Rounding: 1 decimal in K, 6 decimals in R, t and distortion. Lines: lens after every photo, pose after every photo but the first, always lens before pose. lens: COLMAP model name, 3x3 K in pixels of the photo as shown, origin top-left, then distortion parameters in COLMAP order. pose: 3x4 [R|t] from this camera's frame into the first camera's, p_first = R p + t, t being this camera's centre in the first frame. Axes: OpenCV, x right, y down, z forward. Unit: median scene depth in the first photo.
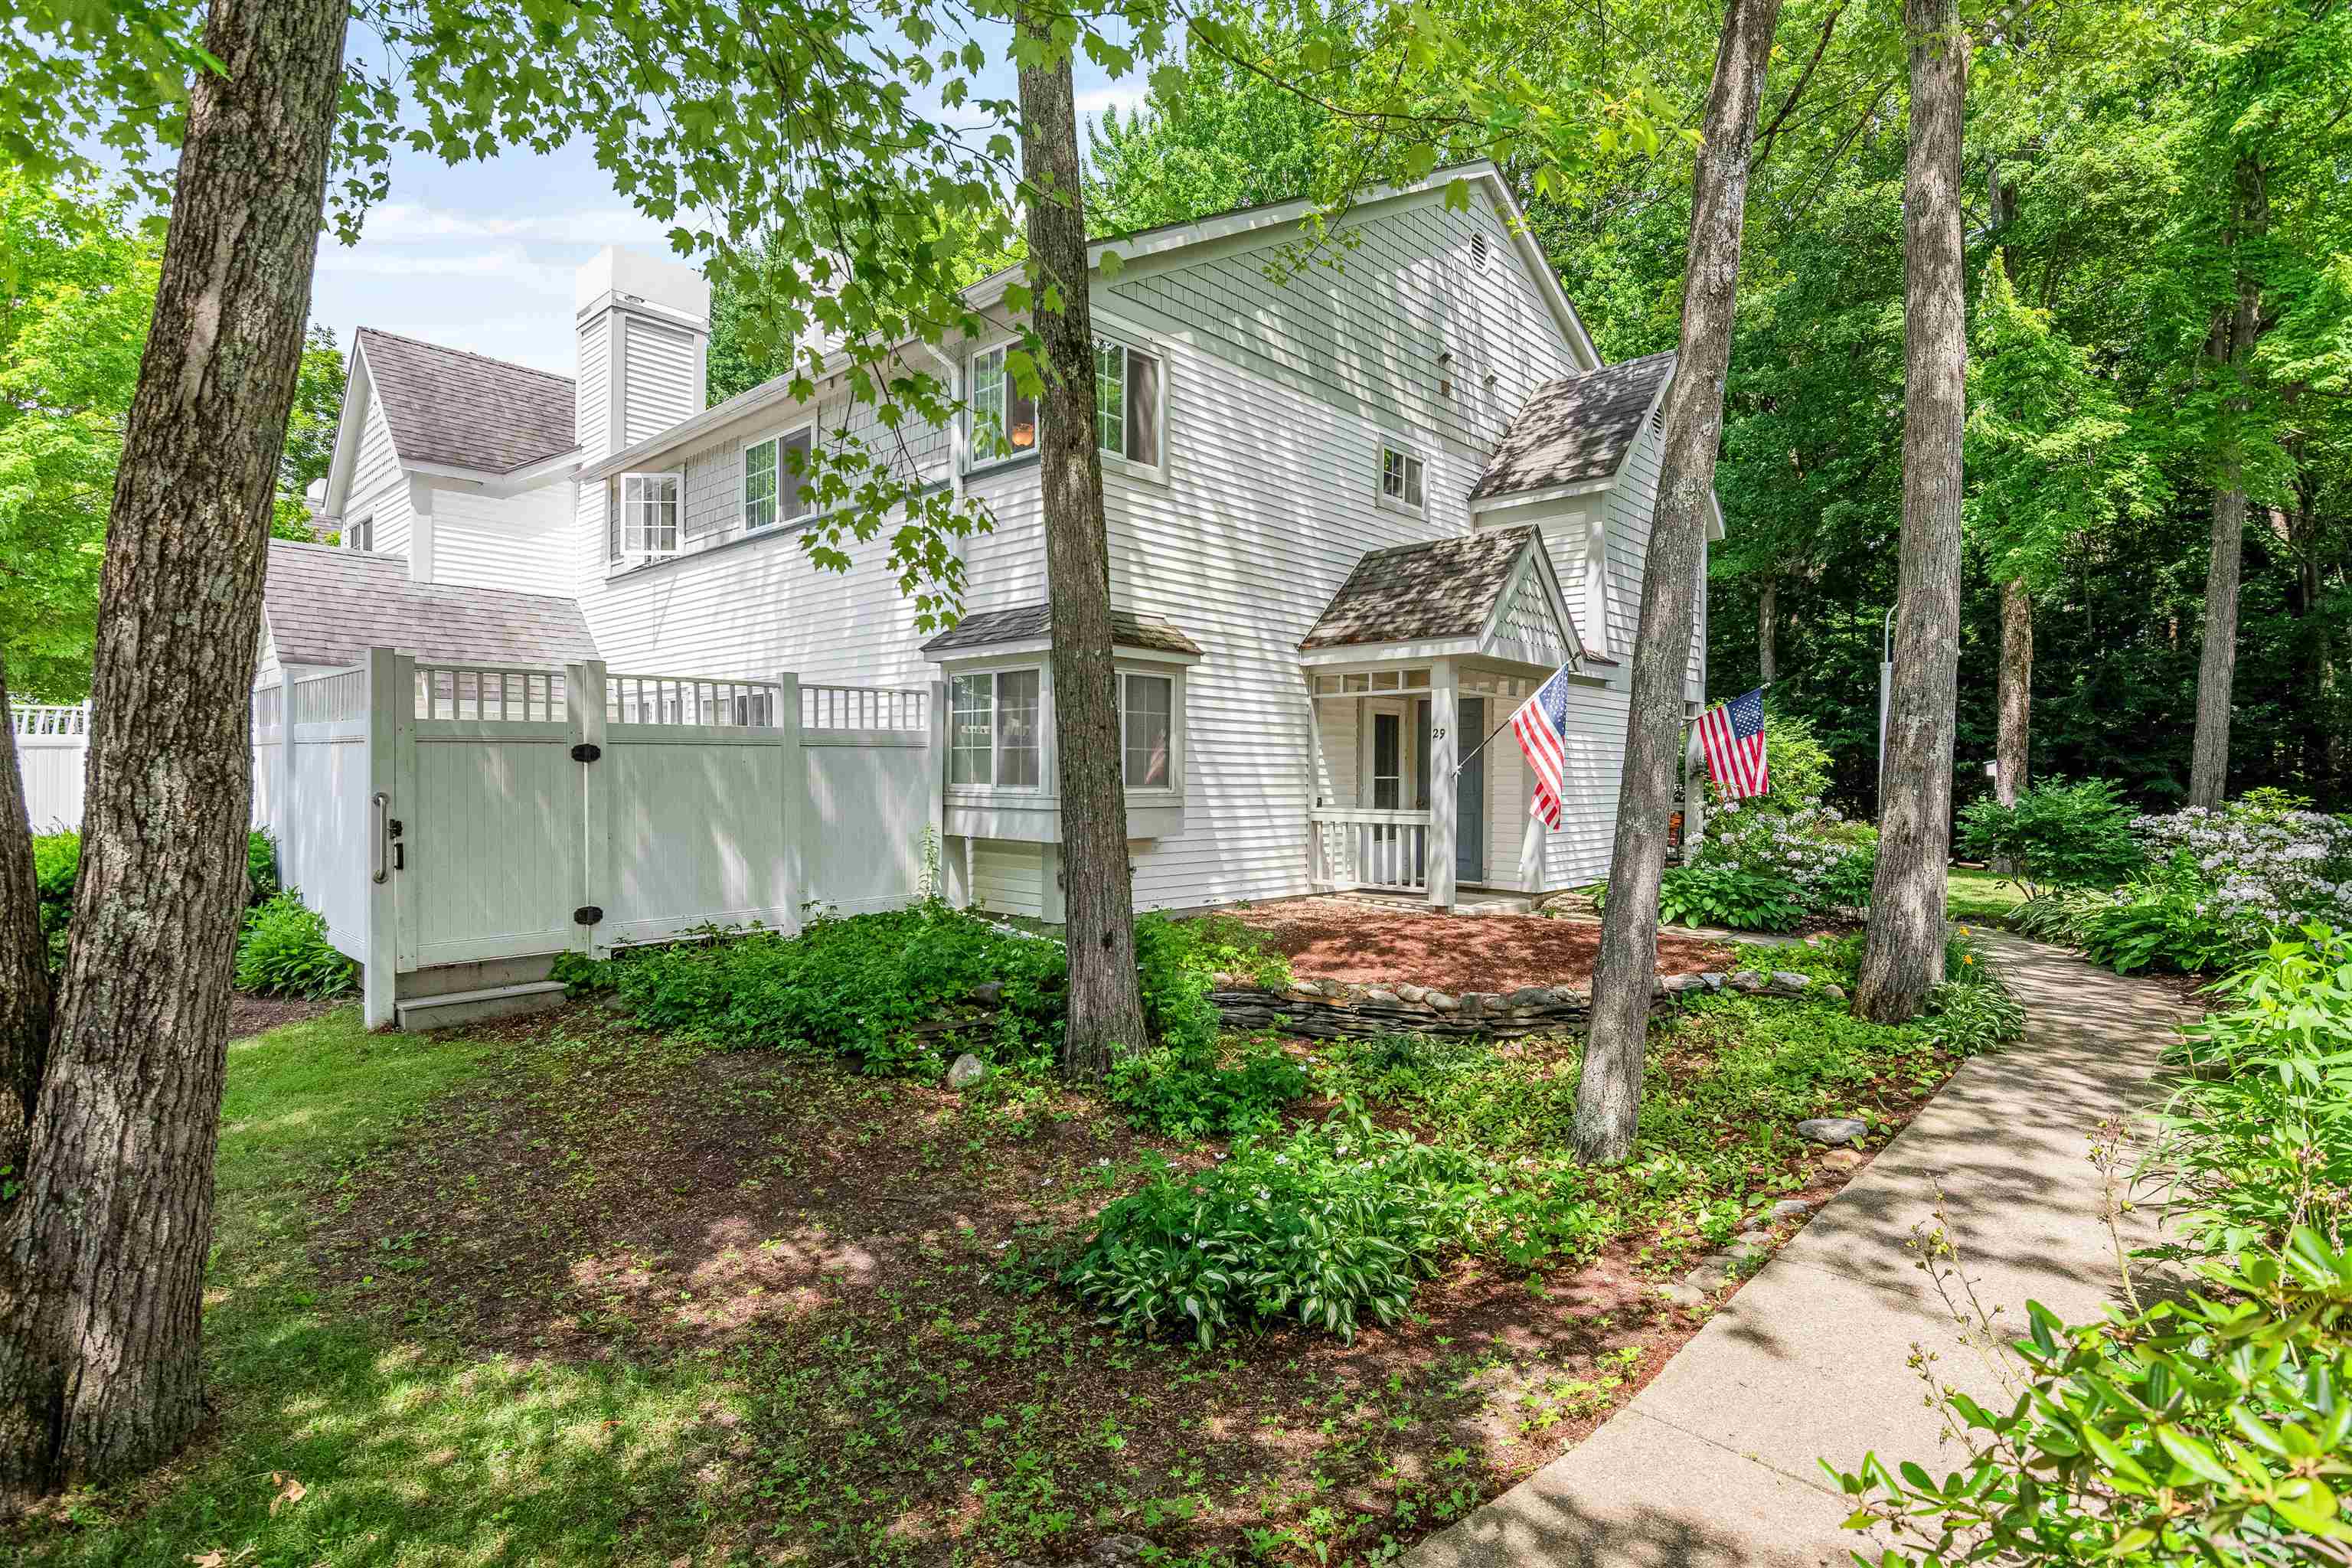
lens RADIAL K [[1141.5, 0, 1175.1], [0, 1141.5, 788.1], [0, 0, 1]] dist [0.000700, 0.001774]
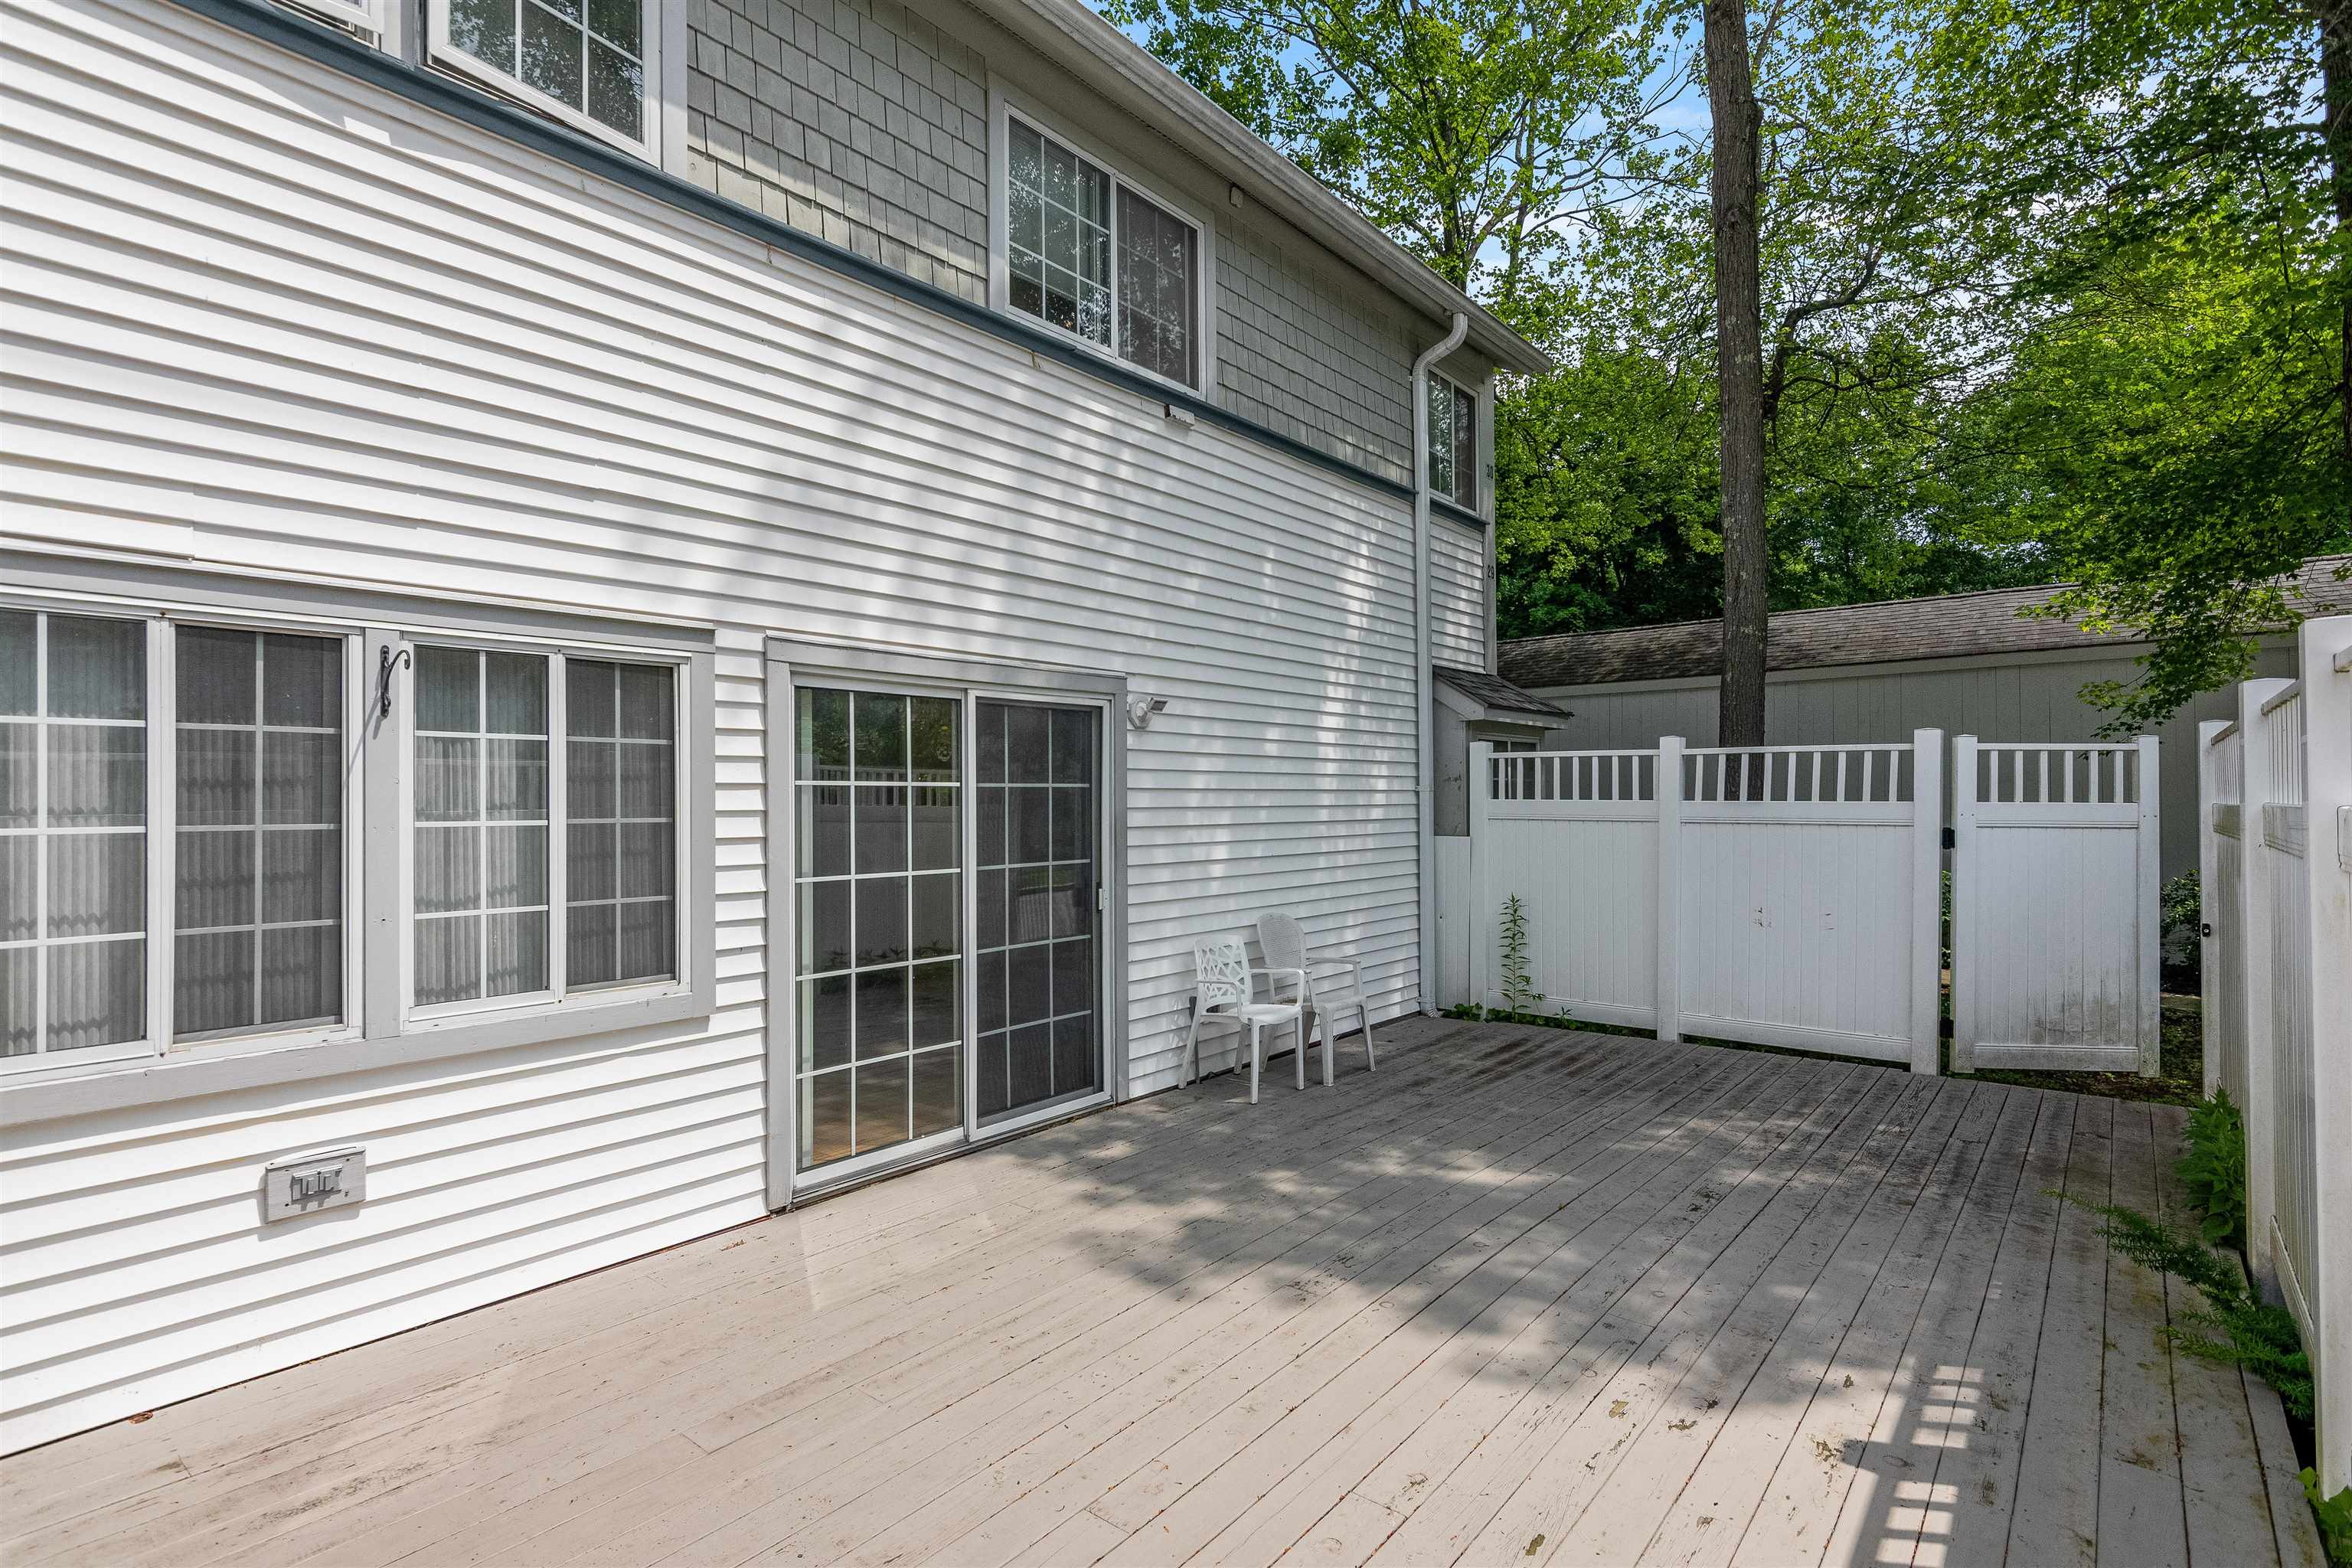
lens RADIAL K [[1118.7, 0, 1175.5], [0, 1118.7, 789.1], [0, 0, 1]] dist [-0.000904, 0.000512]
pose [[-0.054236, 0.001196, 0.998527, -1.017983], [0.019036, 0.999819, -0.000163, -0.061184], [-0.998347, 0.018999, -0.054249, 1.247558]]
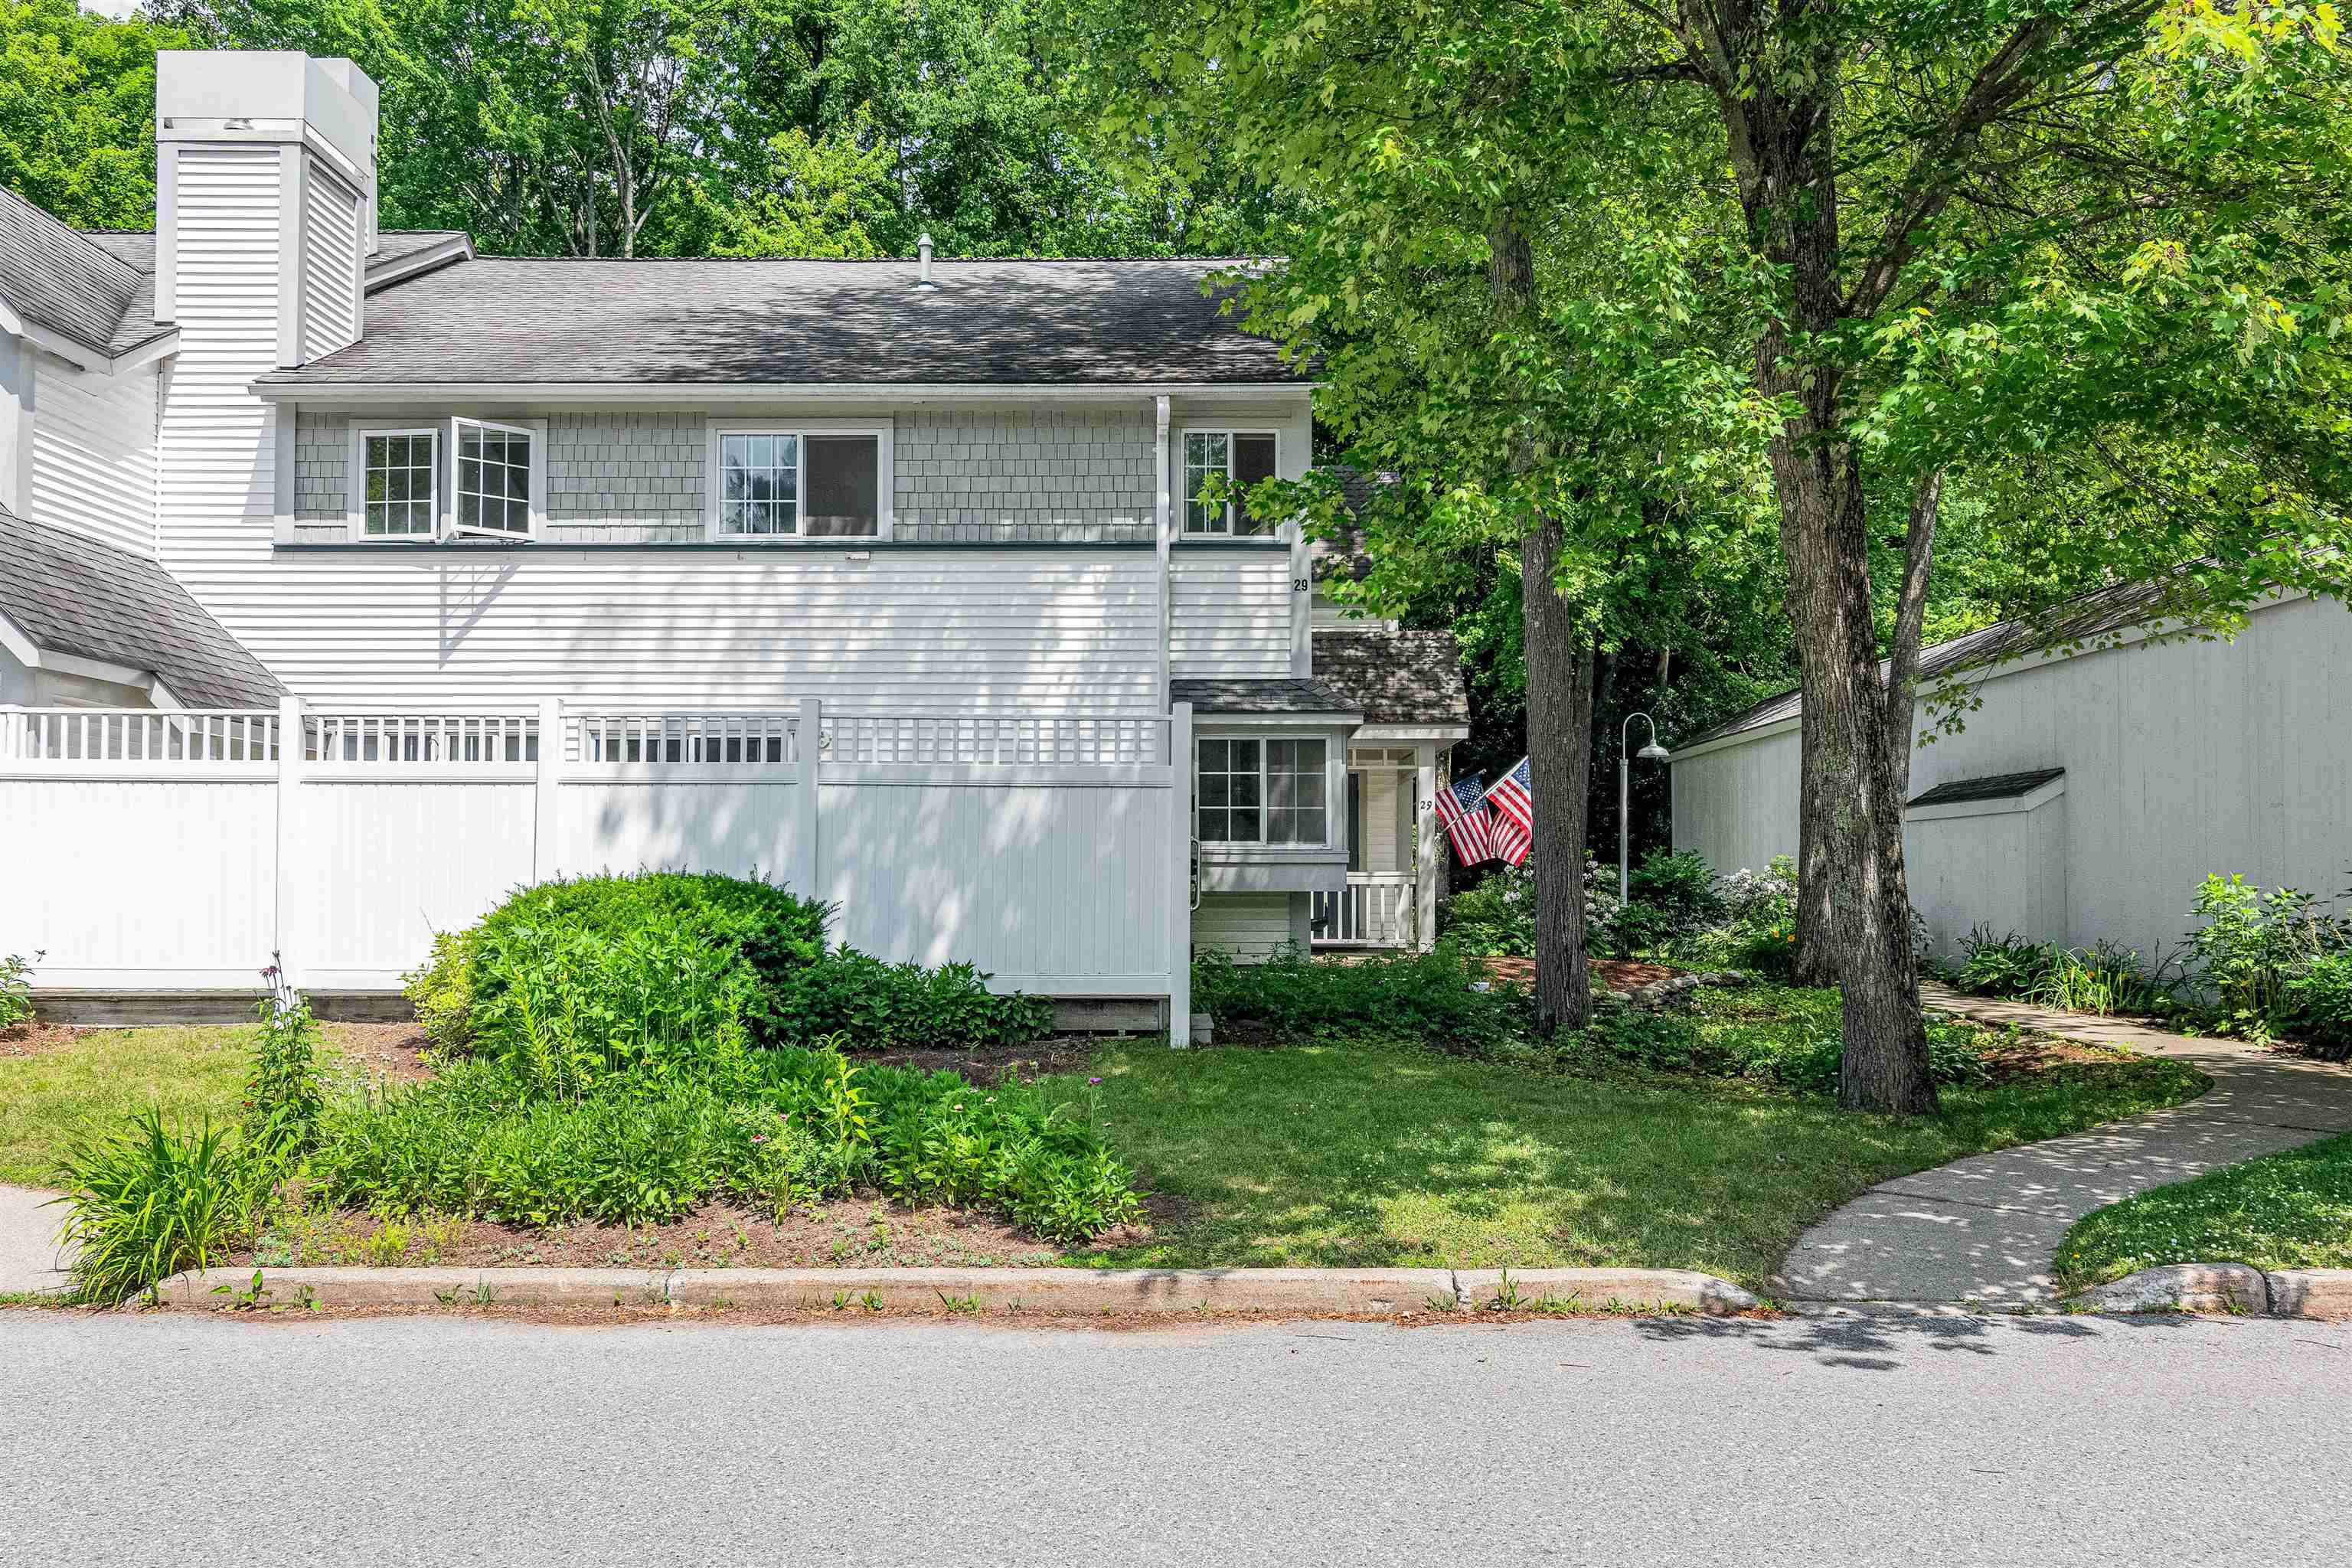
lens RADIAL K [[1872.2, 0, 1174.1], [0, 1872.2, 882.3], [0, 0, 1]] dist [0.007912, 0.000655]
pose [[0.731647, -0.005137, 0.681664, -1.351515], [0.012365, 0.999907, -0.005736, 0.041959], [-0.681572, 0.012625, 0.731643, -0.242194]]
